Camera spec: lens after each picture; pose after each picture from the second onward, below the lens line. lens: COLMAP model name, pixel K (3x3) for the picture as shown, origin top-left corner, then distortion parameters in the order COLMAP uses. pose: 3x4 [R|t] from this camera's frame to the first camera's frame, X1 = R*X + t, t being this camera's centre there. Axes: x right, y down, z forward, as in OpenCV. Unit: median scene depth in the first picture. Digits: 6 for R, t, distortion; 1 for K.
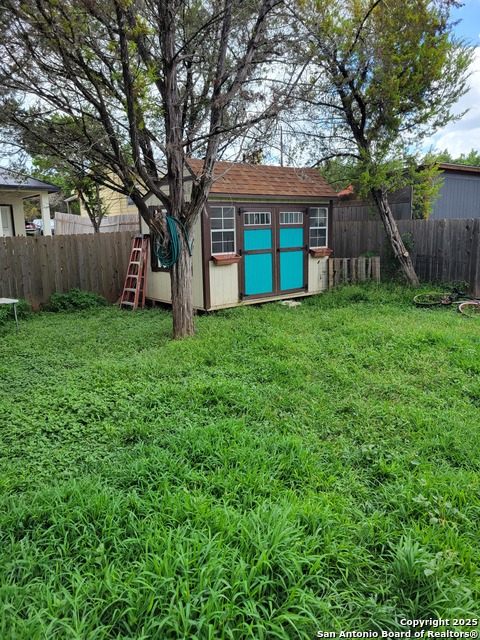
lens RADIAL K [[487.2, 0, 233.2], [0, 487.2, 320.2], [0, 0, 1]] dist [0.012797, -0.008234]
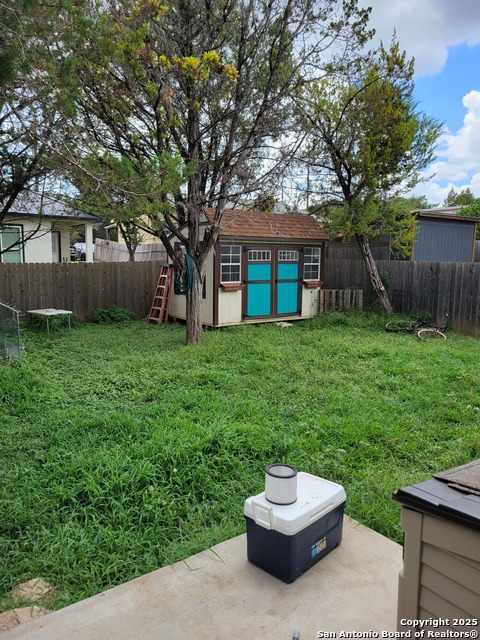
lens RADIAL K [[484.7, 0, 224.1], [0, 484.7, 319.8], [0, 0, 1]] dist [-0.002861, -0.002260]
pose [[0.996266, 0.043935, -0.074328, 0.056131], [-0.047837, 0.997523, -0.051561, 0.024114], [0.071879, 0.054924, 0.995900, -0.228367]]
